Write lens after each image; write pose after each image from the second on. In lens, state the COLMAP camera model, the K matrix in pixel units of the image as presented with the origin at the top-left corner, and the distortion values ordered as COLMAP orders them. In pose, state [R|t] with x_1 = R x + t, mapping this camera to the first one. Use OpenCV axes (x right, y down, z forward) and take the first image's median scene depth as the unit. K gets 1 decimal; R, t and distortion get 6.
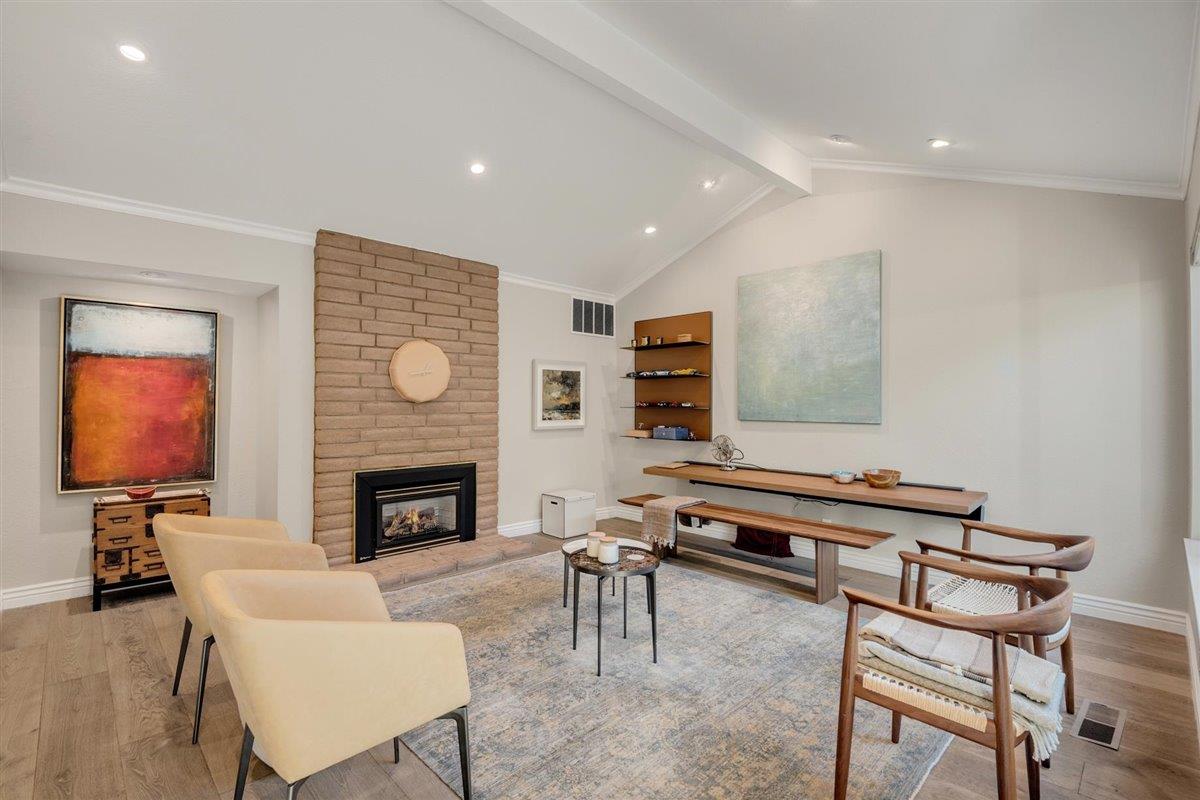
lens RADIAL K [[547.7, 0, 599.2], [0, 547.7, 400.0], [0, 0, 1]] dist [0.000801, -0.003998]
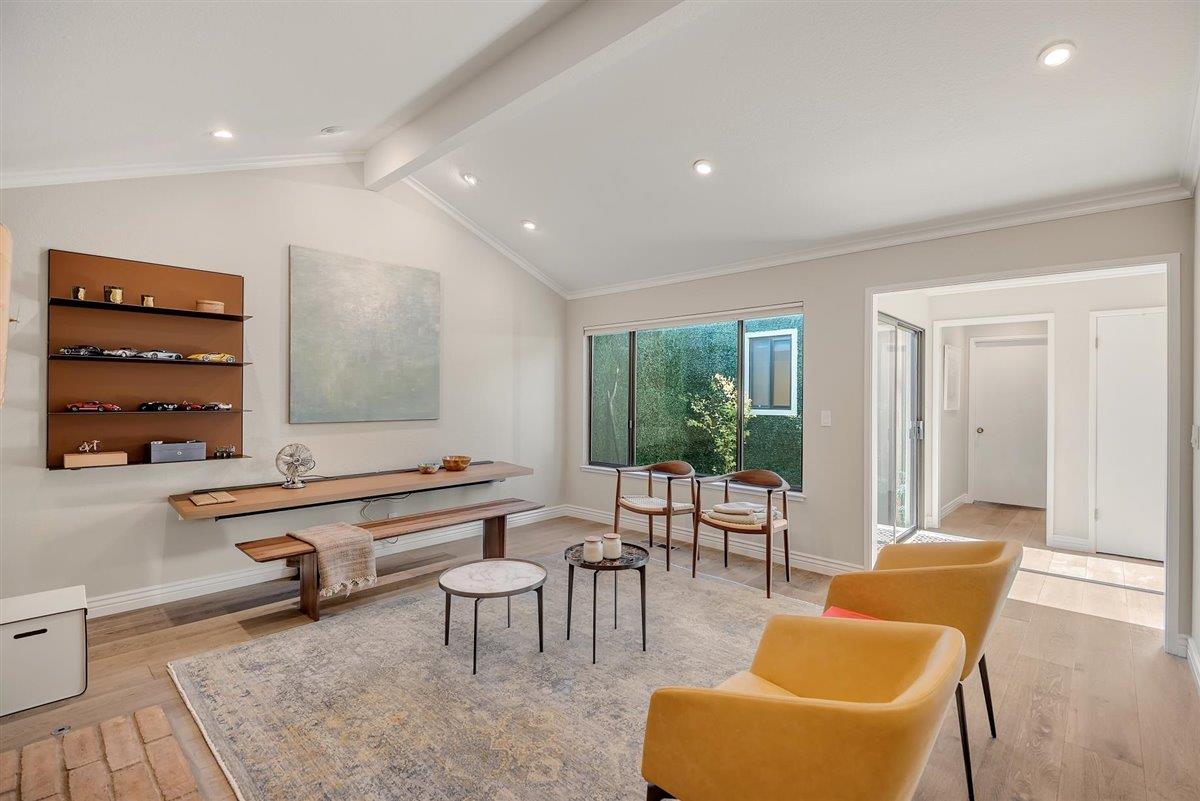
lens RADIAL K [[545.7, 0, 600.0], [0, 545.7, 400.5], [0, 0, 1]] dist [-0.003212, -0.001215]
pose [[-0.052132, -0.013054, 0.998555, -0.749314], [-0.014723, 0.999816, 0.012301, -0.018443], [-0.998532, -0.014061, -0.052315, 0.778212]]
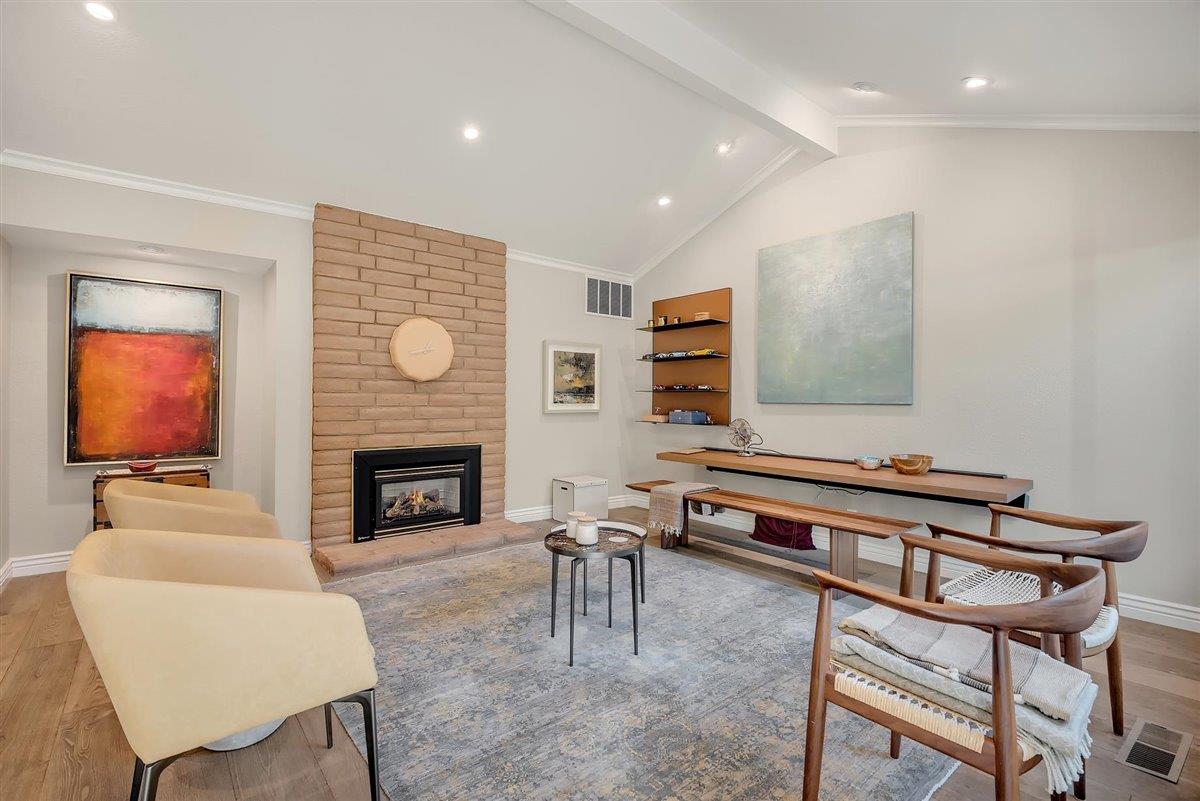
lens RADIAL K [[545.7, 0, 600.0], [0, 545.7, 400.5], [0, 0, 1]] dist [-0.003212, -0.001215]
pose [[0.996564, 0.004160, -0.082727, 0.081735], [-0.003591, 0.999969, 0.007023, 0.035608], [0.082754, -0.006702, 0.996547, 0.065514]]
